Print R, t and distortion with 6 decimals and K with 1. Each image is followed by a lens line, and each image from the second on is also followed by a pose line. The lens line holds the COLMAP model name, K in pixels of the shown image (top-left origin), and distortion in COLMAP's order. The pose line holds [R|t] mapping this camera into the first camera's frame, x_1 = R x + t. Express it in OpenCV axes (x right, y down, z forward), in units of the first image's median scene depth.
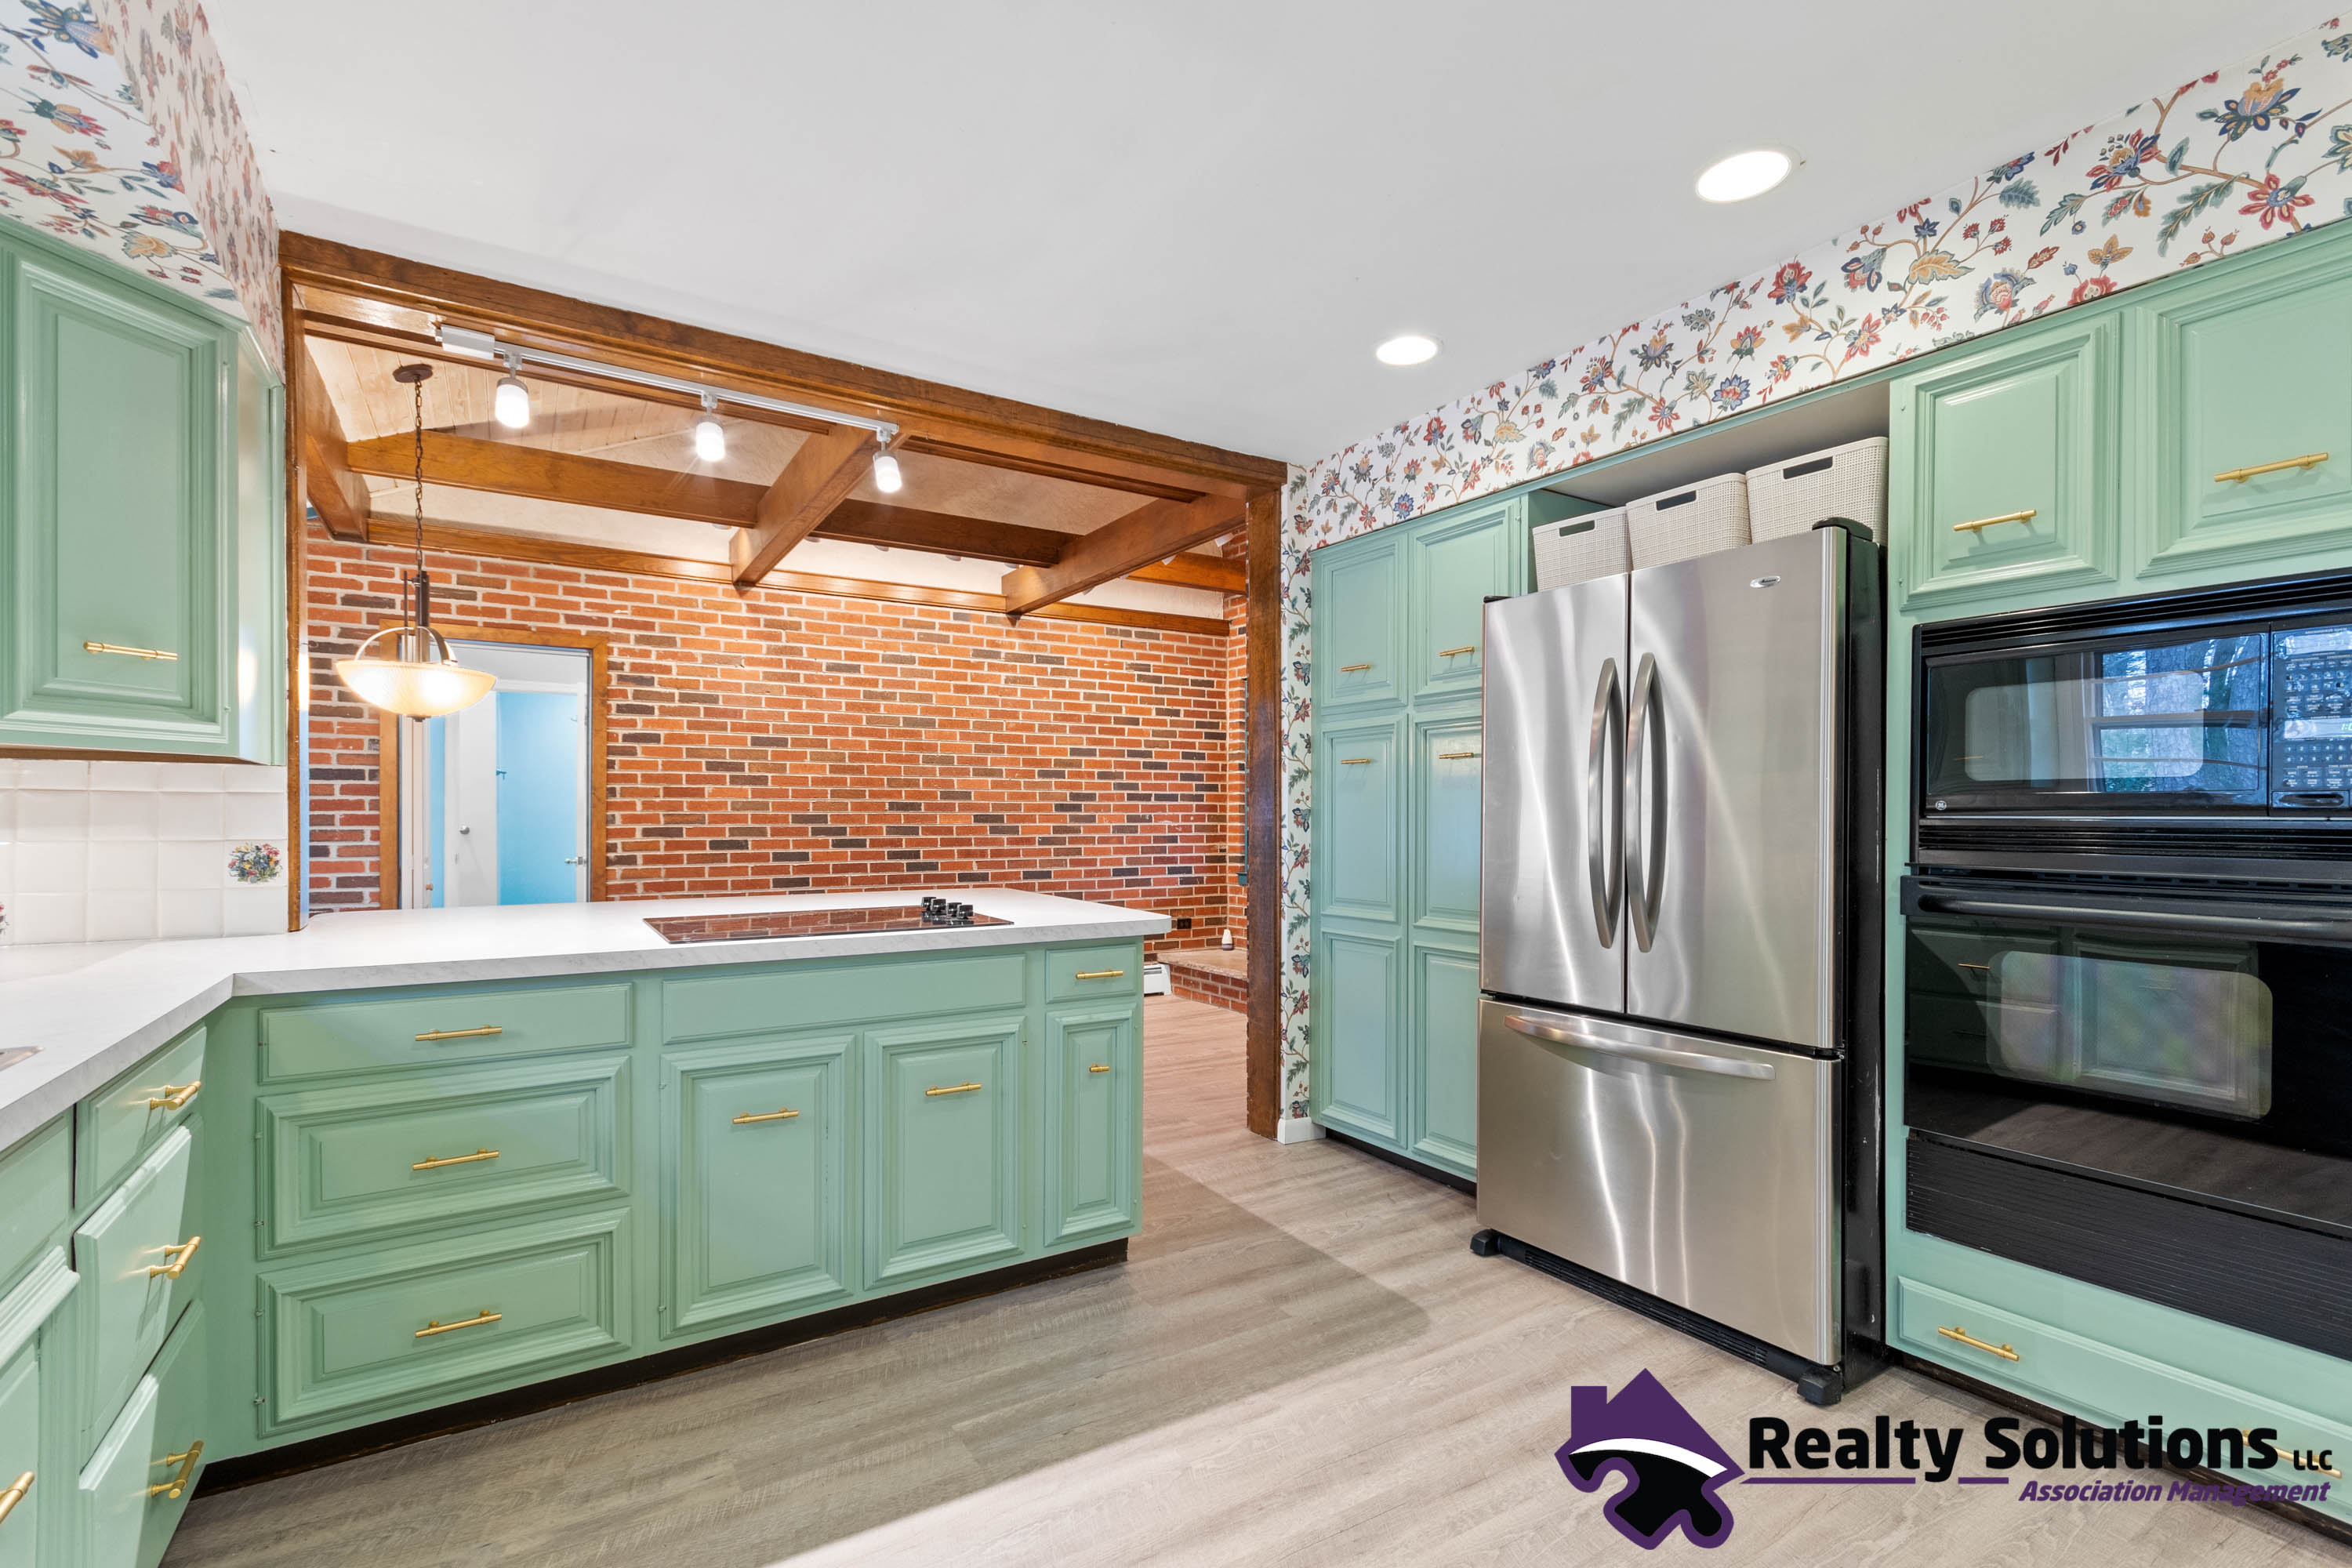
lens RADIAL K [[1040.2, 0, 1178.8], [0, 1040.2, 824.8], [0, 0, 1]] dist [0.001251, 0.000286]
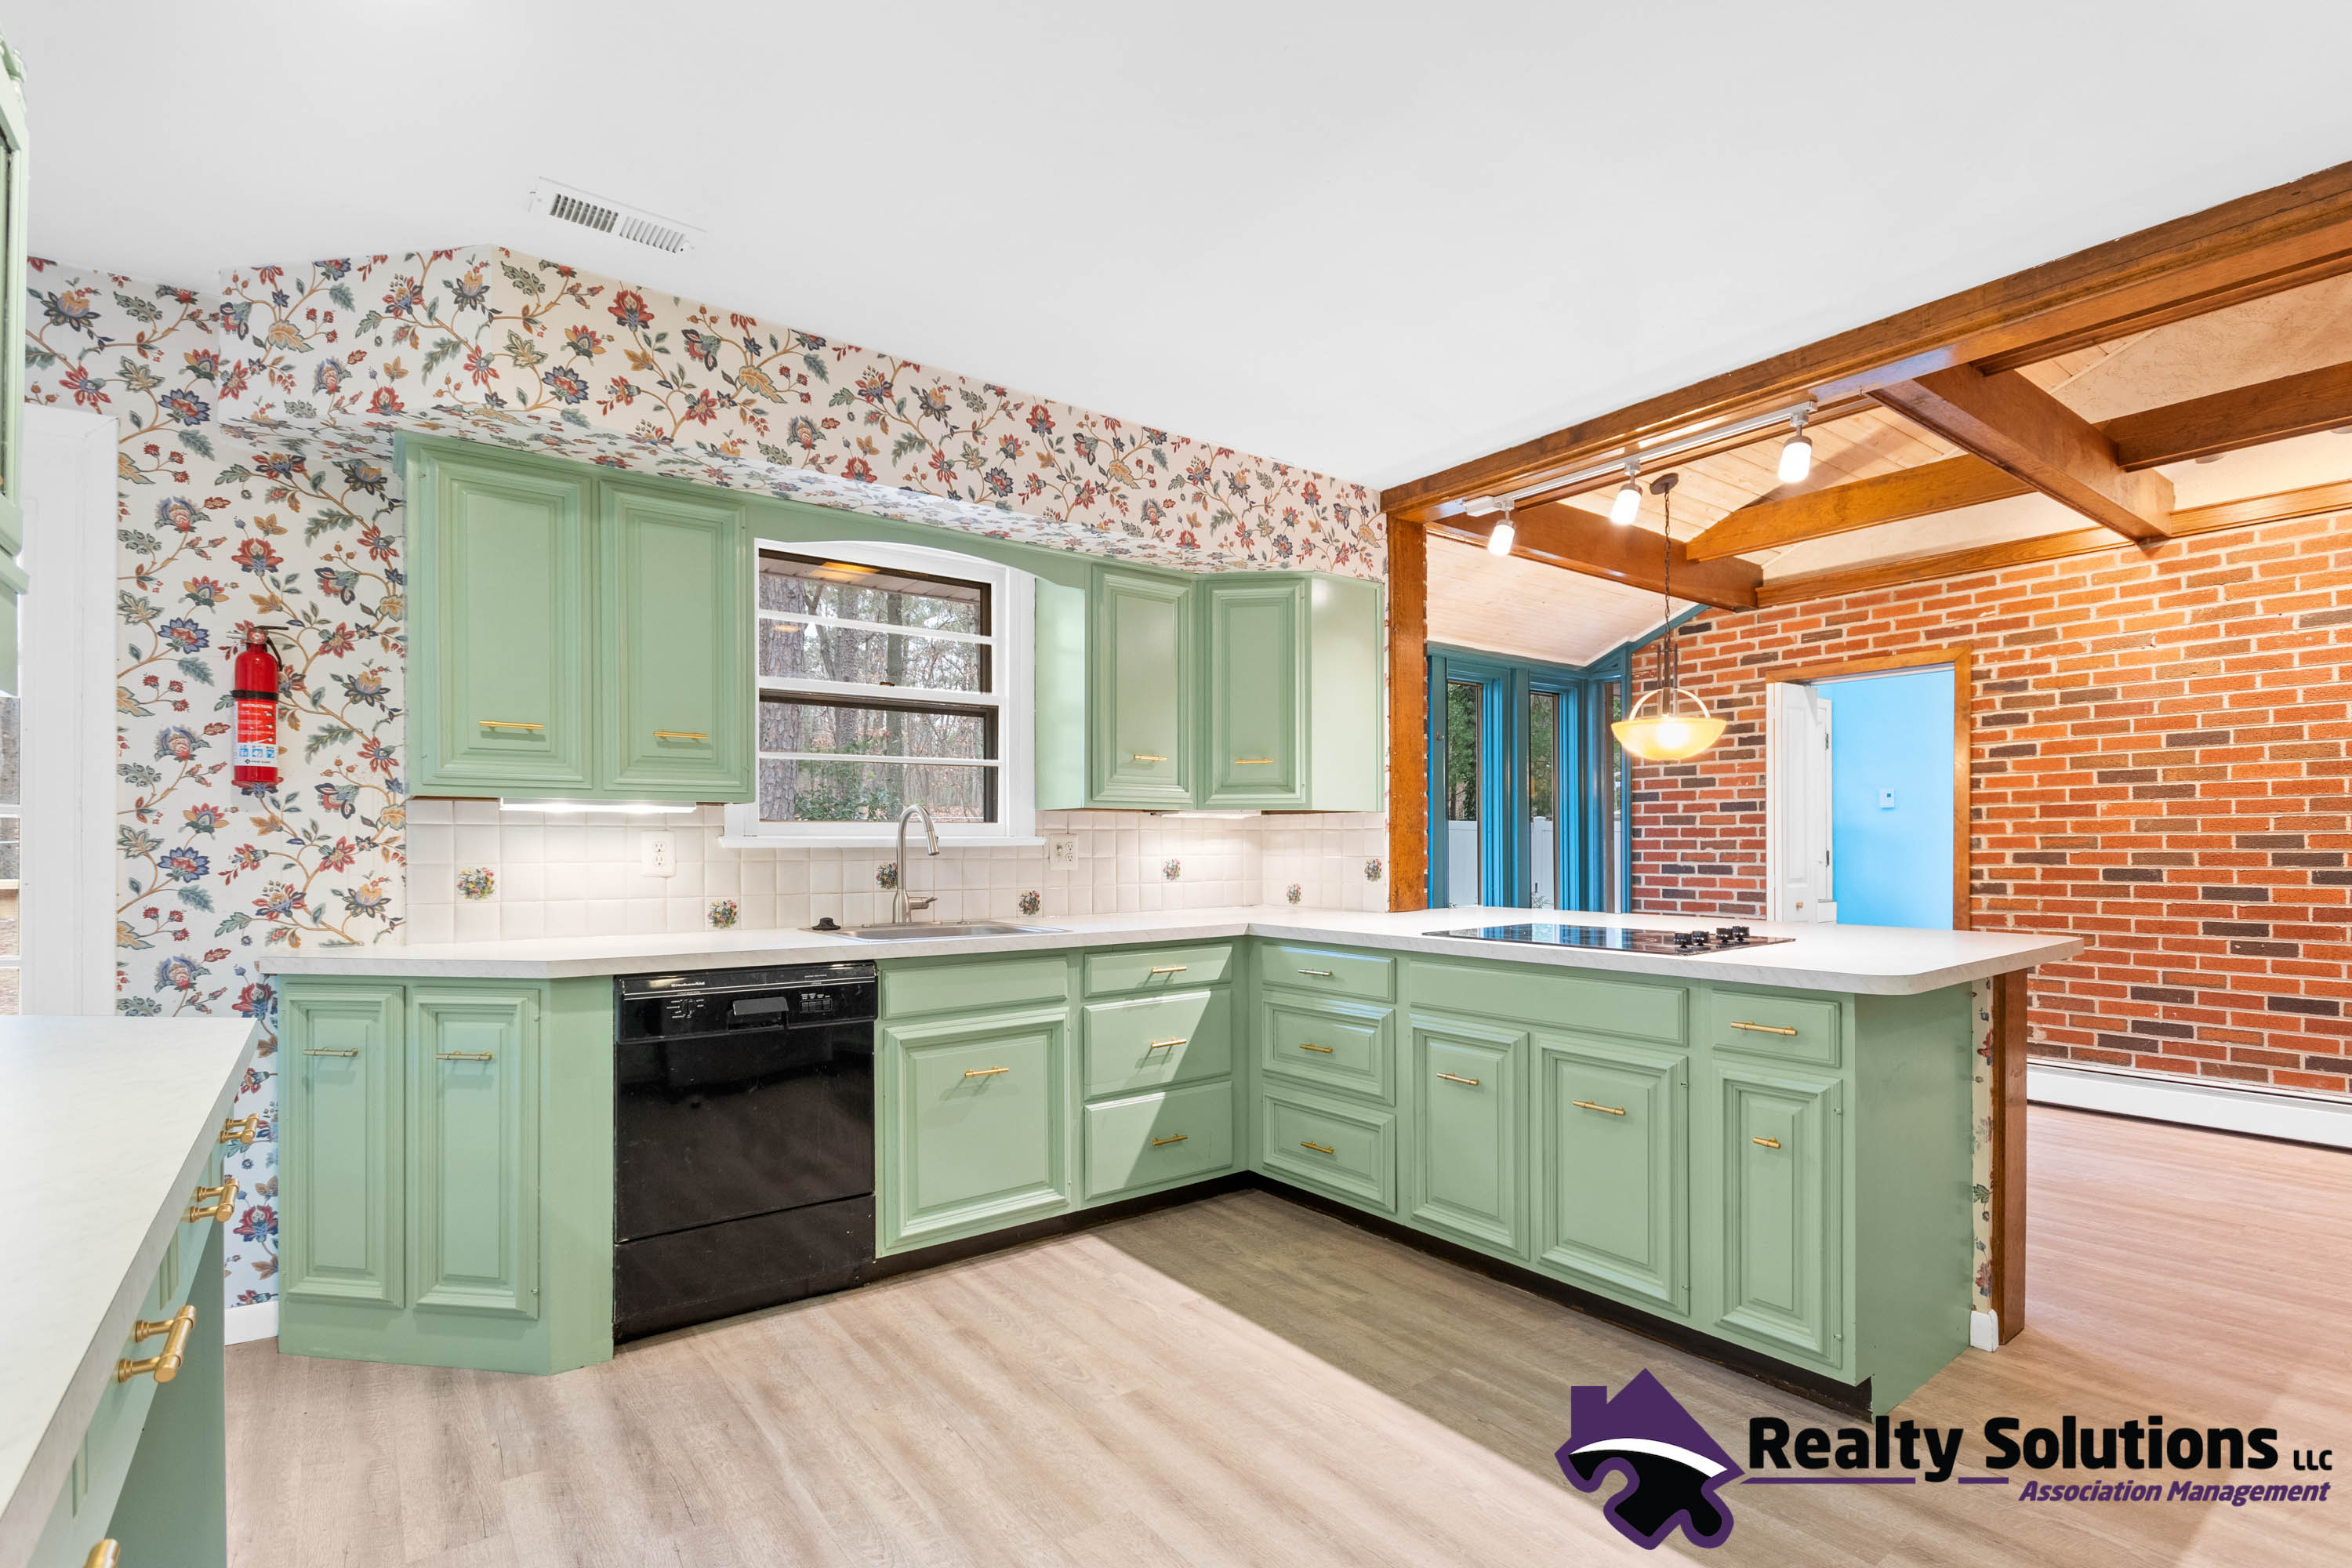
lens RADIAL K [[1110.6, 0, 1179.5], [0, 1110.6, 846.6], [0, 0, 1]] dist [-0.001317, -0.000471]
pose [[0.077201, -0.000053, -0.997016, 0.370222], [-0.002994, 0.999995, -0.000285, 0.000074], [0.997011, 0.003007, 0.077200, 0.224063]]
